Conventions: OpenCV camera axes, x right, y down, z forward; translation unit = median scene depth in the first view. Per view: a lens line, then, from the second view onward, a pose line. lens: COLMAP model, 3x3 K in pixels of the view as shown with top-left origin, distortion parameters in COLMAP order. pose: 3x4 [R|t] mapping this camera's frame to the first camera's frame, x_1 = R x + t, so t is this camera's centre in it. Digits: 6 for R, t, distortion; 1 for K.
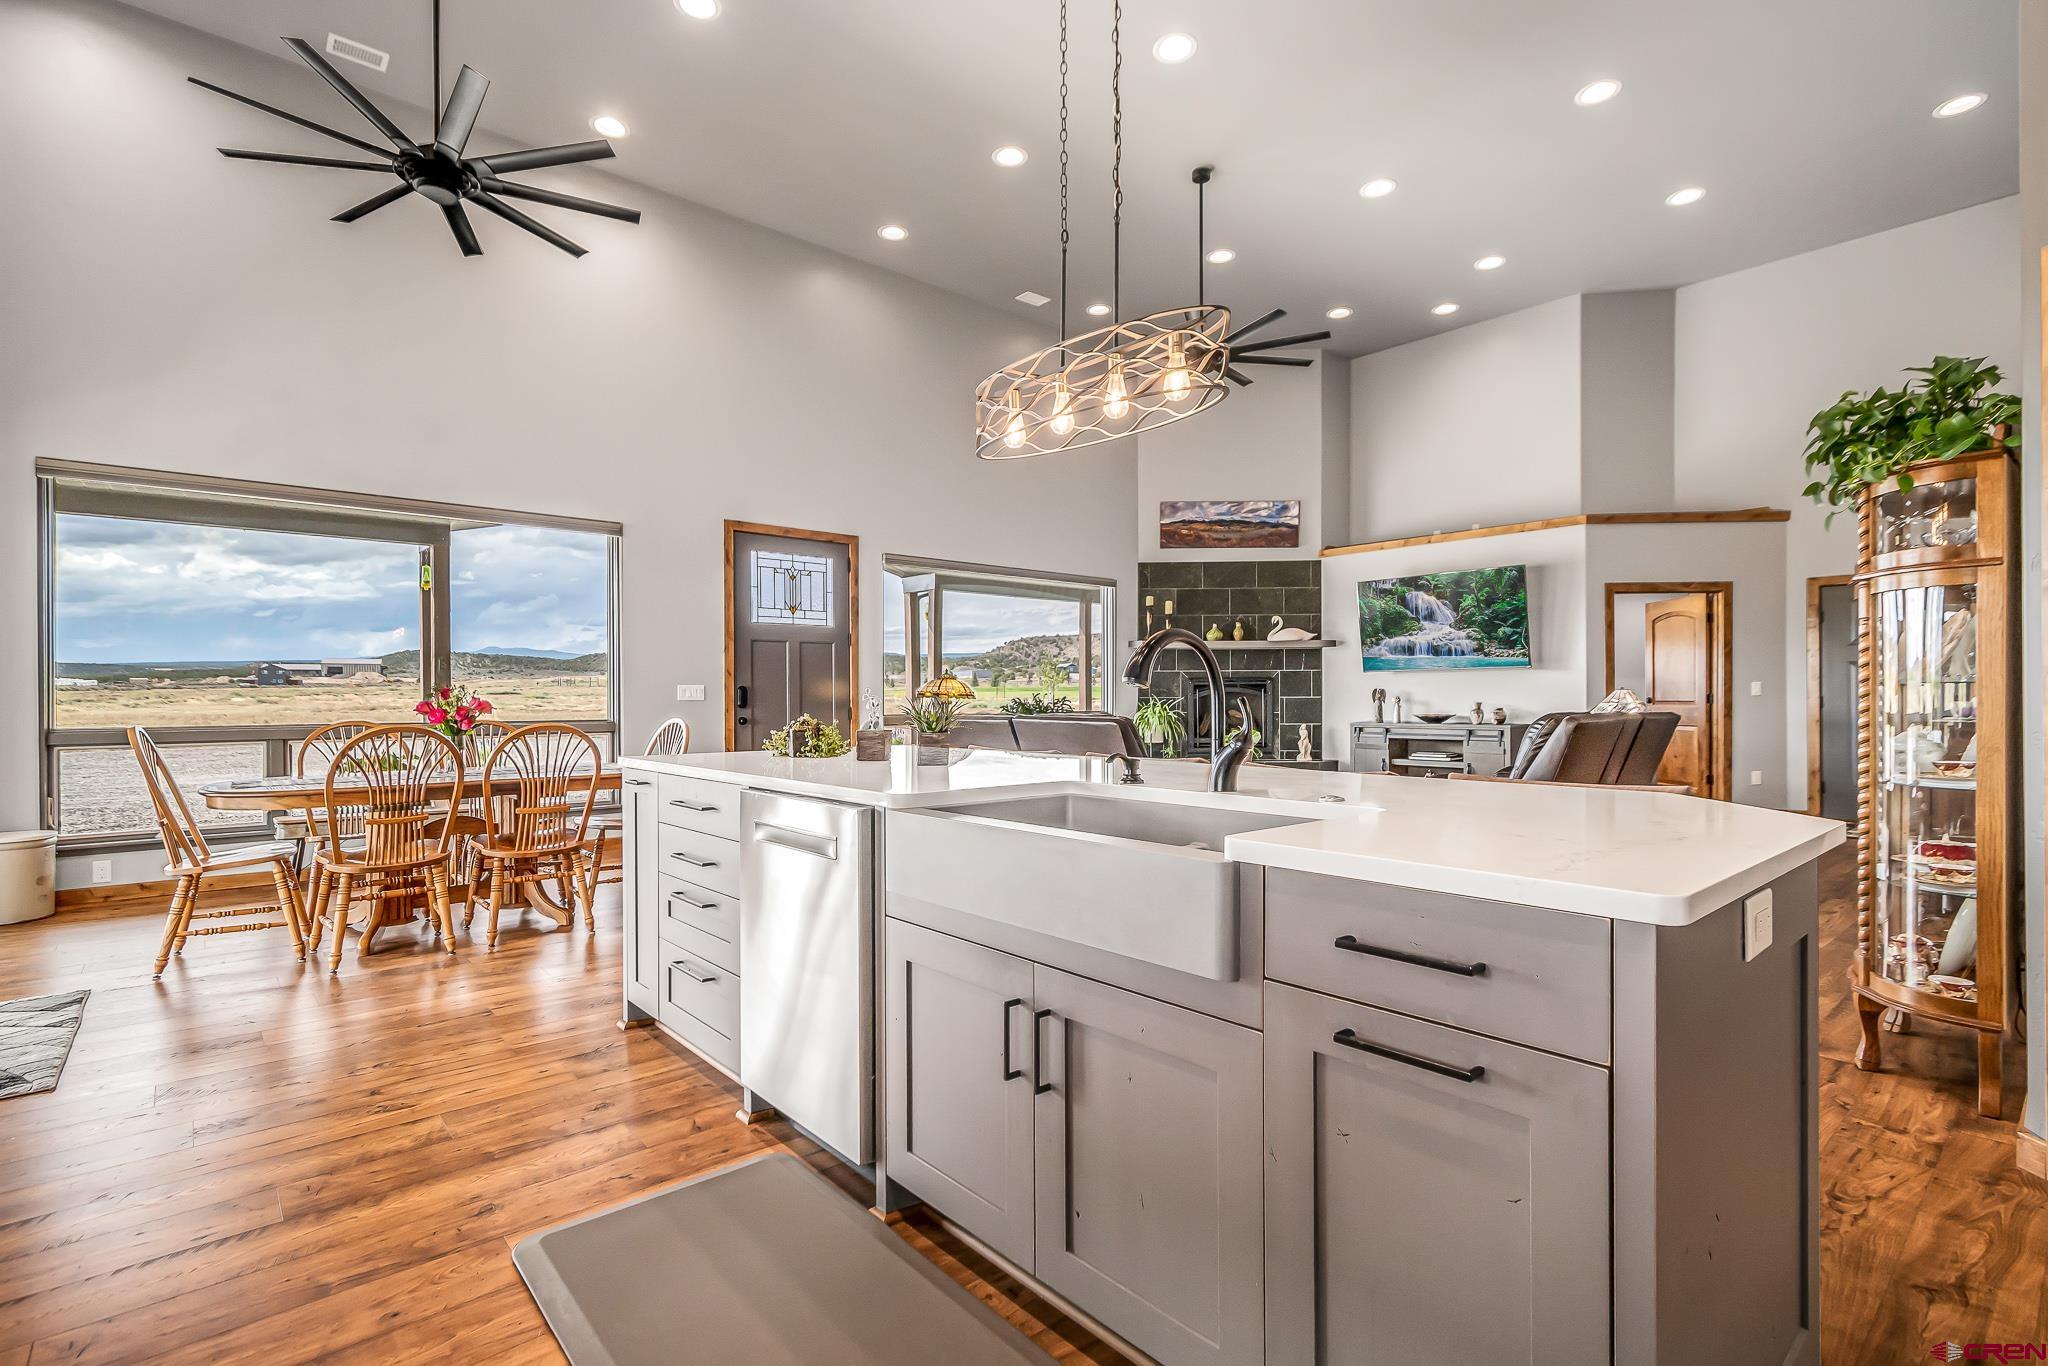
lens RADIAL K [[930.6, 0, 1017.6], [0, 930.6, 699.3], [0, 0, 1]] dist [0.000514, 0.000231]
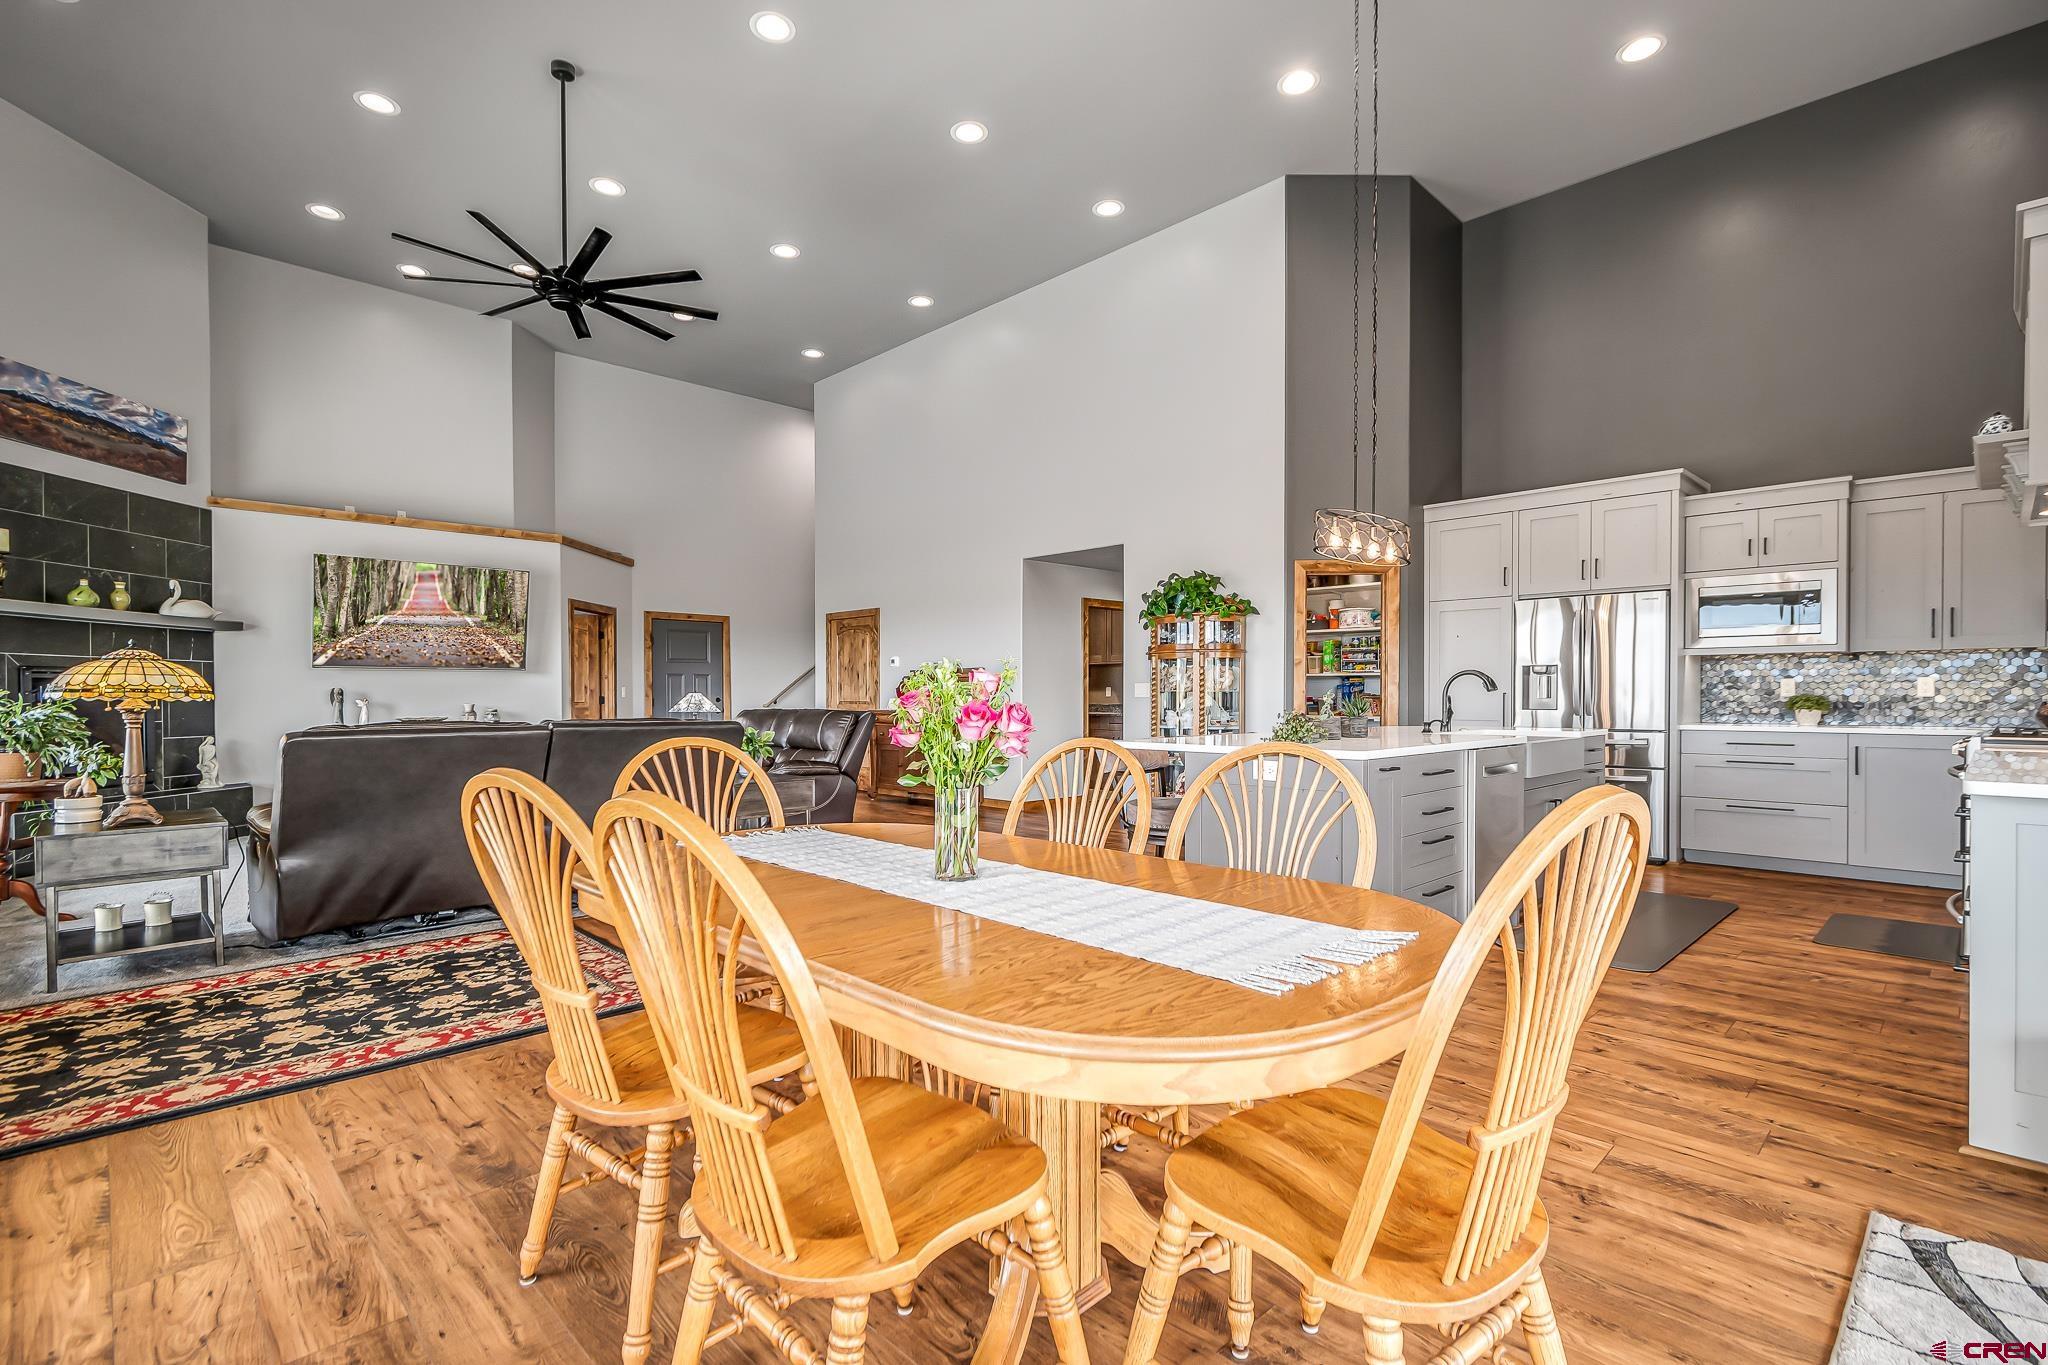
lens RADIAL K [[930.6, 0, 1019.2], [0, 930.6, 696.6], [0, 0, 1]] dist [0.000514, 0.000231]
pose [[-0.051957, 0.000377, 0.998649, -0.432620], [-0.001145, 0.999999, -0.000437, -0.003978], [-0.998649, -0.001166, -0.051956, 0.409116]]
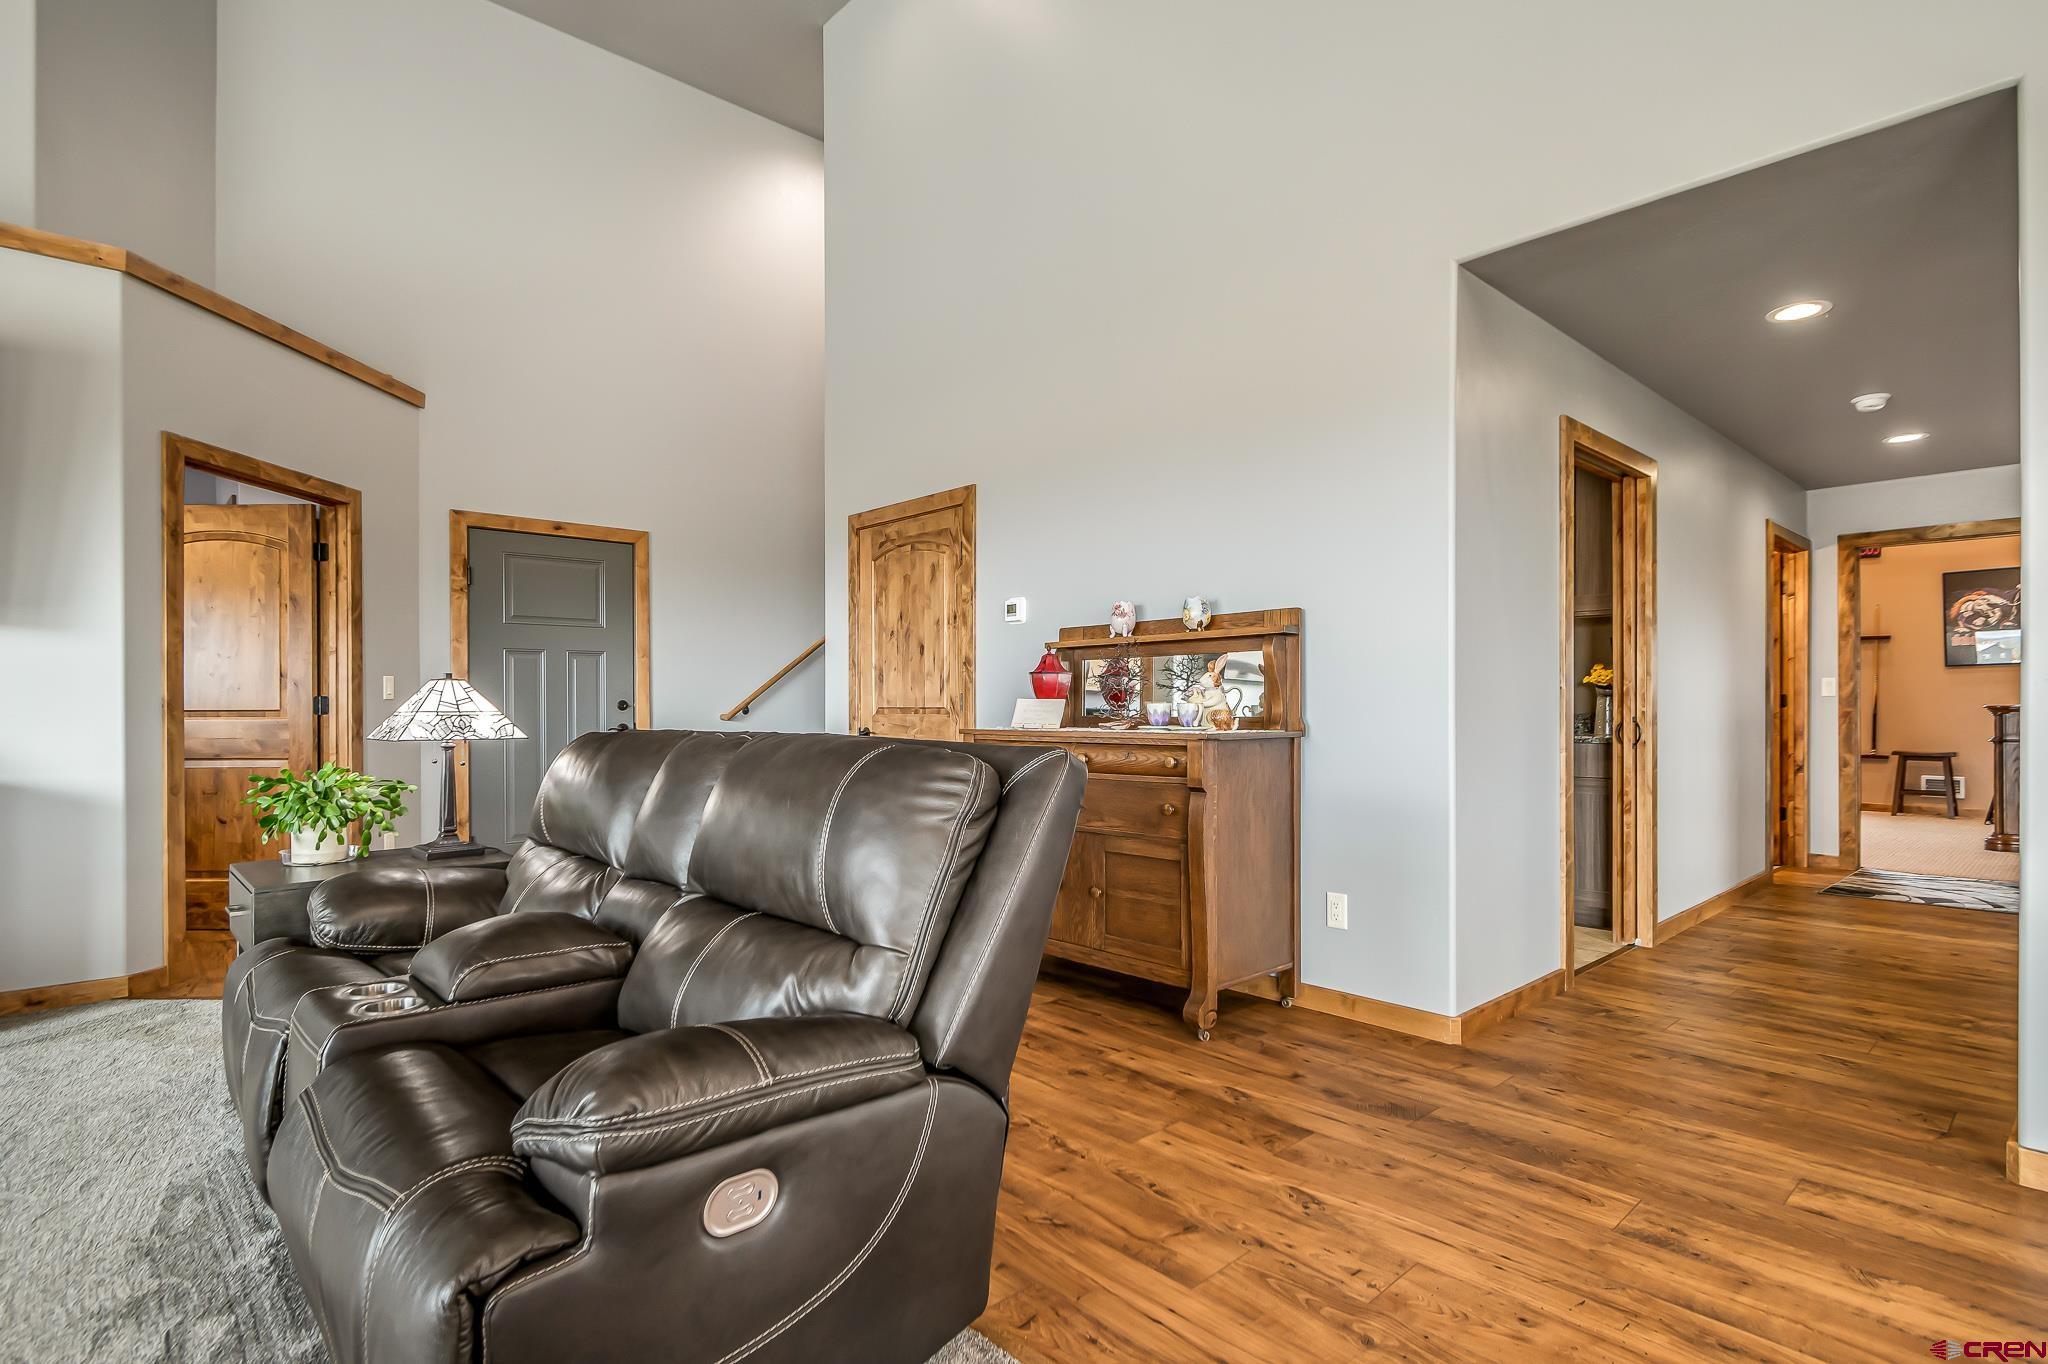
lens RADIAL K [[1025.7, 0, 1023.9], [0, 1025.7, 701.0], [0, 0, 1]] dist [0.002293, 0.000405]
pose [[-0.019222, 0.005988, 0.999797, 0.124350], [-0.000003, 0.999982, -0.005989, 0.000884], [-0.999815, -0.000119, -0.019222, 0.495990]]
